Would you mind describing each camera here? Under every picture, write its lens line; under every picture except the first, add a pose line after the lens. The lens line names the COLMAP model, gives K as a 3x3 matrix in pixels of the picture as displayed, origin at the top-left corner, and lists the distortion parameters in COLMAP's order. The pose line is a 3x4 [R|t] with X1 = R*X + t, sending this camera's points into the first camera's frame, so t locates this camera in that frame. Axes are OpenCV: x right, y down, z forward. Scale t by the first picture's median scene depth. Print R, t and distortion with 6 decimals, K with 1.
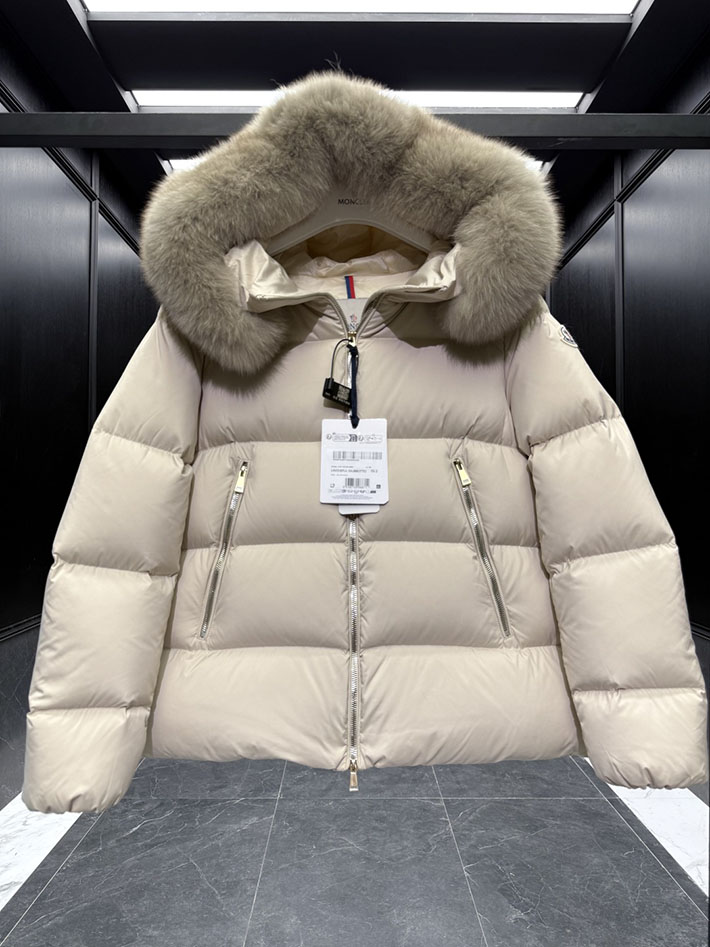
lens RADIAL K [[740.2, 0, 357.6], [0, 740.2, 470.2], [0, 0, 1]] dist [0.076917, -0.028128]
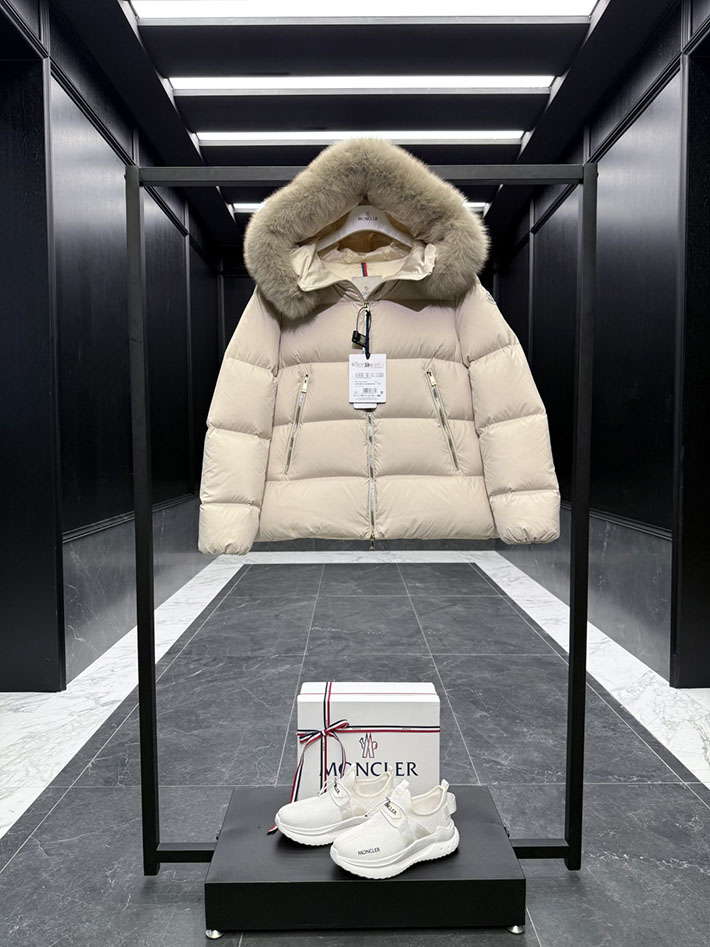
lens RADIAL K [[740.2, 0, 345.4], [0, 740.2, 473.7], [0, 0, 1]] dist [0.076917, -0.028128]
pose [[0.999843, -0.005967, -0.016681, -0.034602], [0.007179, 0.997264, 0.073567, 0.095037], [0.016196, -0.073675, 0.997151, -0.754701]]
